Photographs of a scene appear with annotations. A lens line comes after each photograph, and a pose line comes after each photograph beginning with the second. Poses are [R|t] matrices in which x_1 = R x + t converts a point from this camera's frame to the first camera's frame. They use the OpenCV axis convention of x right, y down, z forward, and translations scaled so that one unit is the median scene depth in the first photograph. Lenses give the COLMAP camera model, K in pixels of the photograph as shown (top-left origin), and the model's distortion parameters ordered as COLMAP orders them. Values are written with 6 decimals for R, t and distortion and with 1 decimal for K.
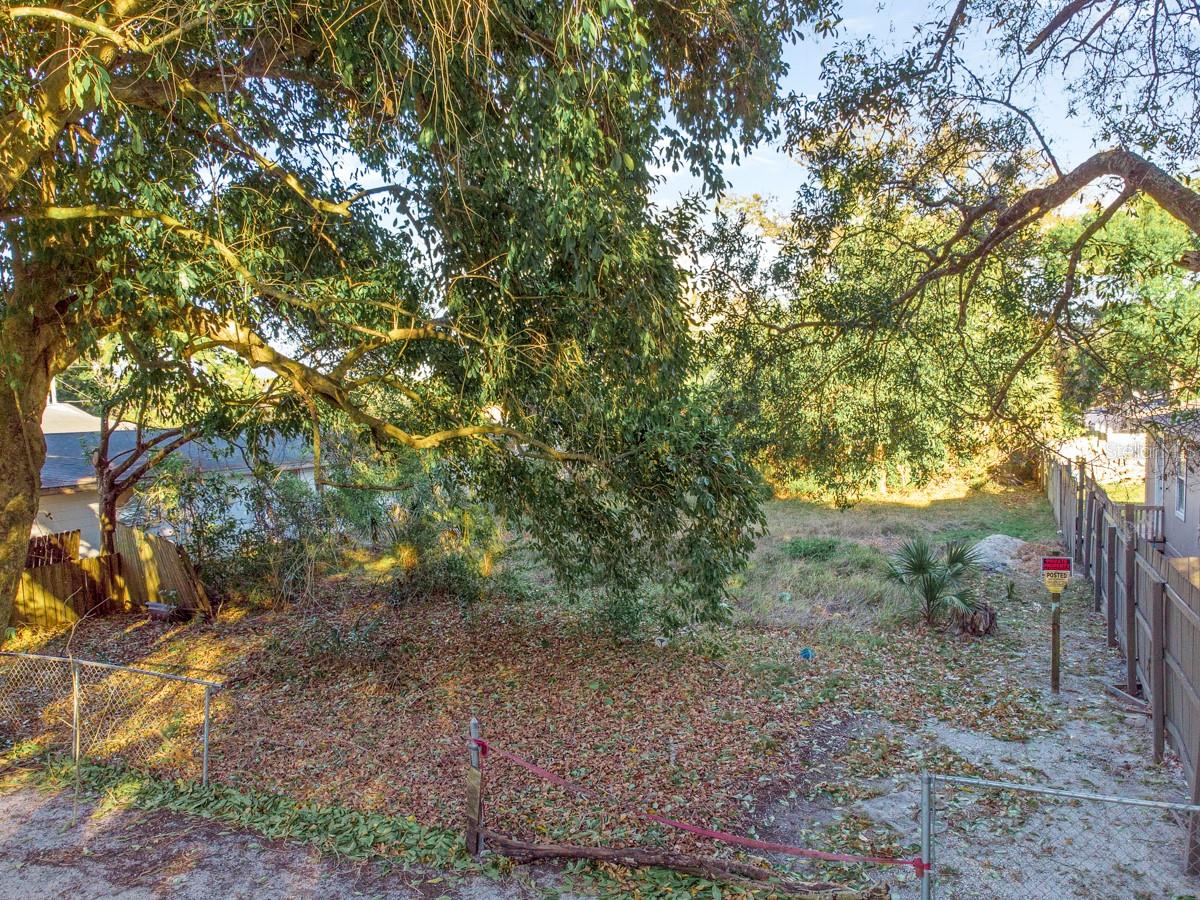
lens RADIAL K [[894.3, 0, 600.0], [0, 894.3, 450.0], [0, 0, 1]] dist [0.002032, 0.002253]
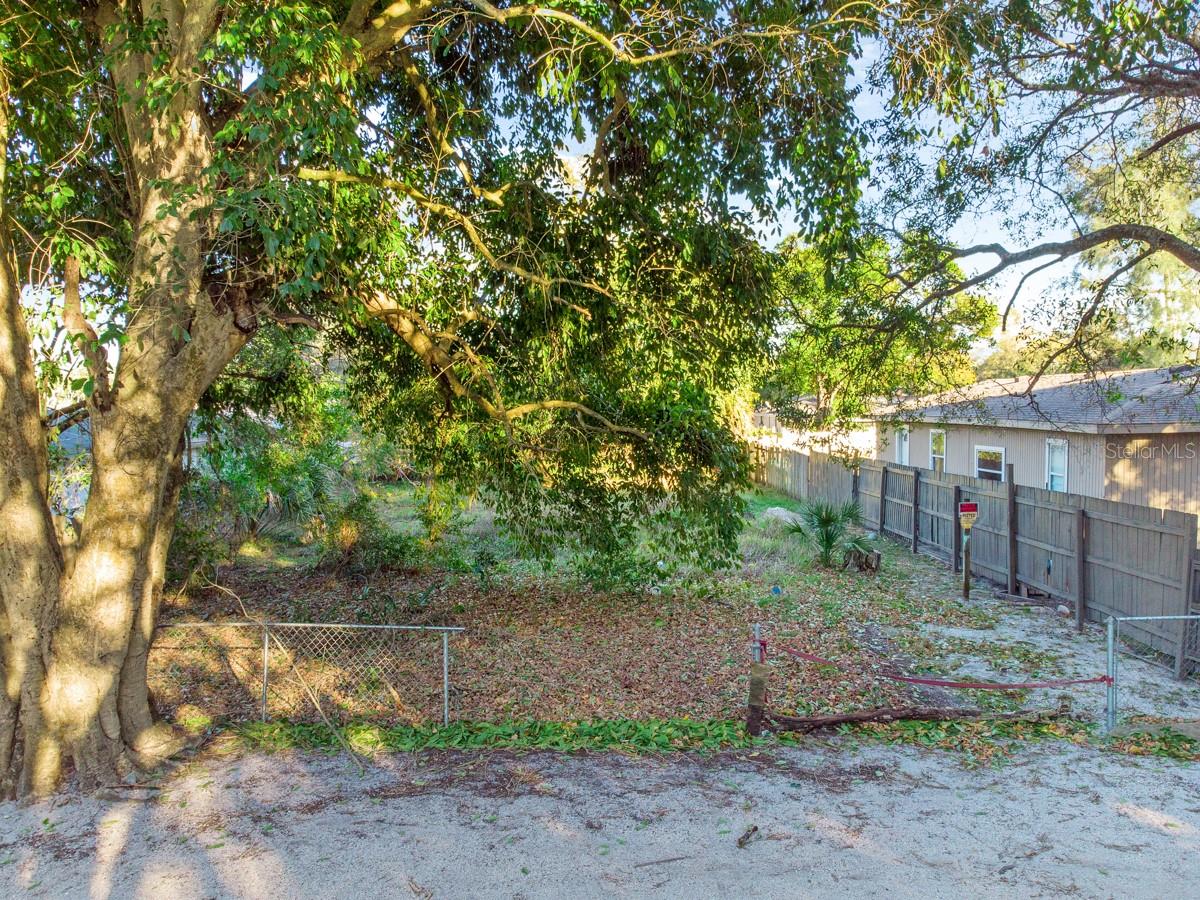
lens RADIAL K [[841.8, 0, 600.0], [0, 841.8, 450.0], [0, 0, 1]] dist [-0.001986, -0.001392]
pose [[0.928306, -0.001750, 0.371814, -0.706532], [0.001963, 0.999998, -0.000194, 0.048236], [-0.371813, 0.000910, 0.928307, -0.010423]]
